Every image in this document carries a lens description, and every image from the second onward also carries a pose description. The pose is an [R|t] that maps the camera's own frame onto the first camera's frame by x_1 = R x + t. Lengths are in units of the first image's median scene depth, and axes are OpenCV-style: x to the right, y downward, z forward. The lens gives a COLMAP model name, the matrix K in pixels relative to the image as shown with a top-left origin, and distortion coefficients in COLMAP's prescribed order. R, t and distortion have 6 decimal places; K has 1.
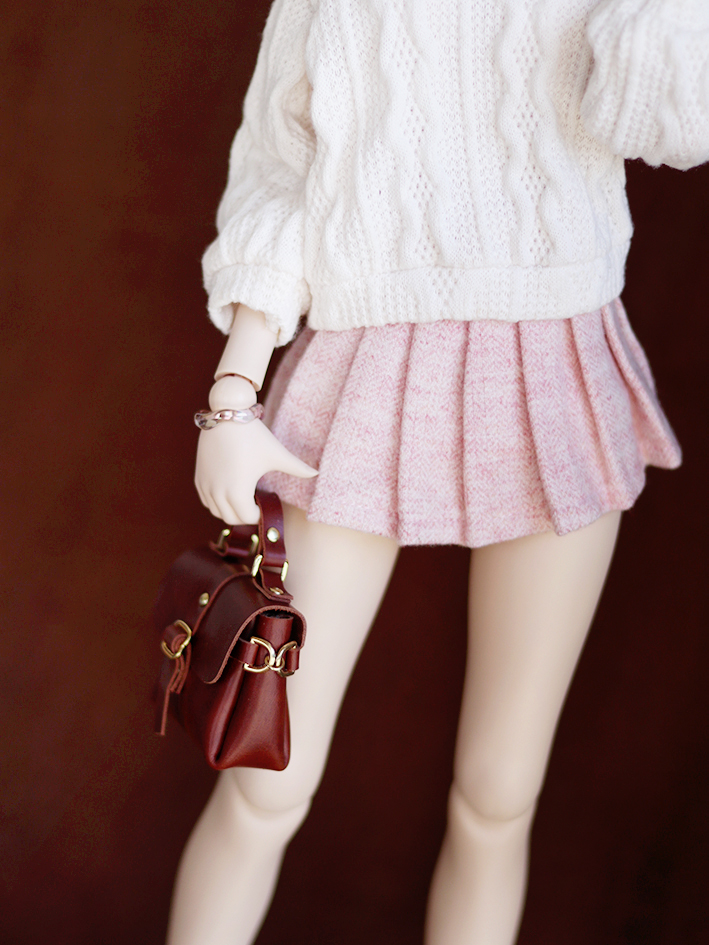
lens RADIAL K [[2613.9, 0, 354.5], [0, 2613.9, 472.5], [0, 0, 1]] dist [-0.164549, -0.086470]
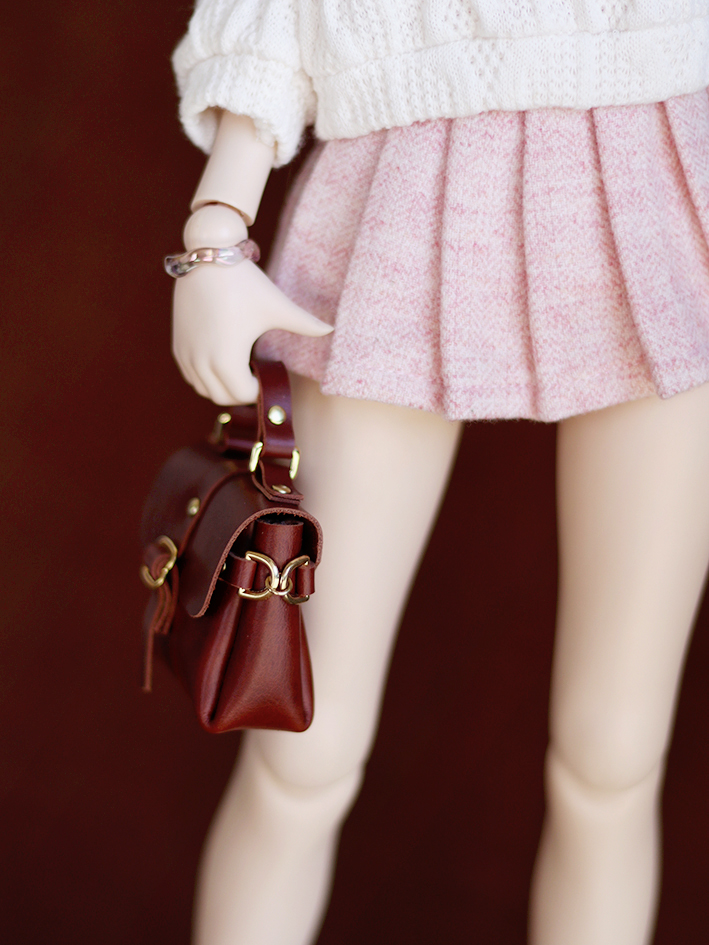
lens RADIAL K [[2613.9, 0, 354.5], [0, 2613.9, 472.5], [0, 0, 1]] dist [-0.164549, -0.086470]
pose [[0.994270, -0.042768, -0.097967, 0.063185], [0.042890, 0.999079, -0.000862, 0.041851], [0.097914, -0.003345, 0.995189, 0.261664]]
